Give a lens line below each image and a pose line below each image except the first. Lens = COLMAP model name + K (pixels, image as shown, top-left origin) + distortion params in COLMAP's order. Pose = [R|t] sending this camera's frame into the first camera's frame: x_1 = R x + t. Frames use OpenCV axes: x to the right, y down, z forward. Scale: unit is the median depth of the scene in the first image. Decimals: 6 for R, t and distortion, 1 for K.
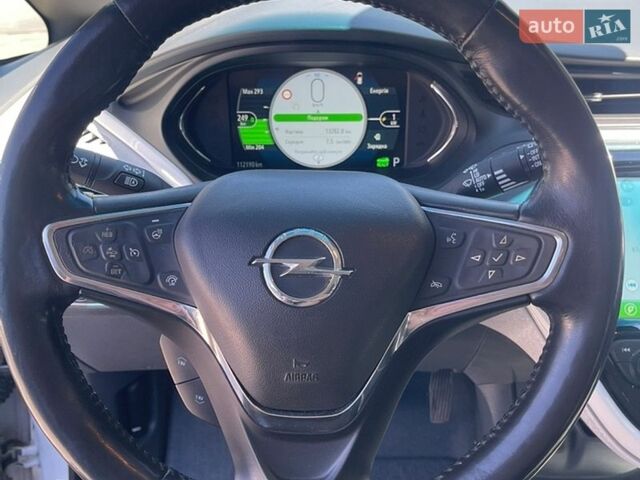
lens RADIAL K [[666.2, 0, 316.0], [0, 666.2, 239.9], [0, 0, 1]] dist [0.046966, 0.000000]
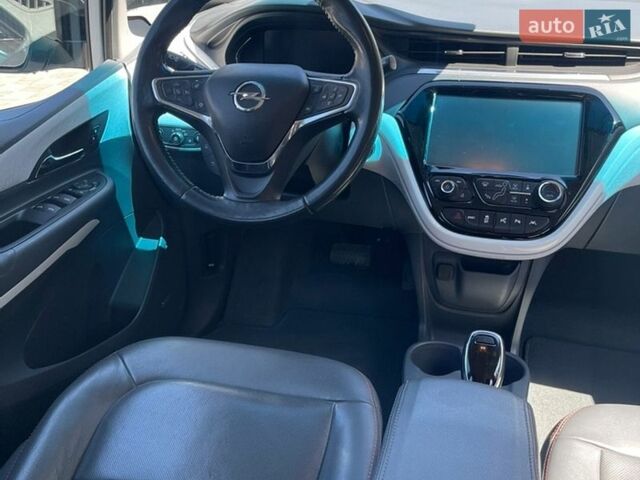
lens RADIAL K [[666.2, 0, 320.0], [0, 666.2, 240.5], [0, 0, 1]] dist [0.046966, 0.000000]
pose [[0.976518, 0.063368, -0.205907, 0.732782], [-0.074957, 0.995983, -0.048974, 0.637818], [0.201976, 0.063259, 0.977345, -1.236339]]
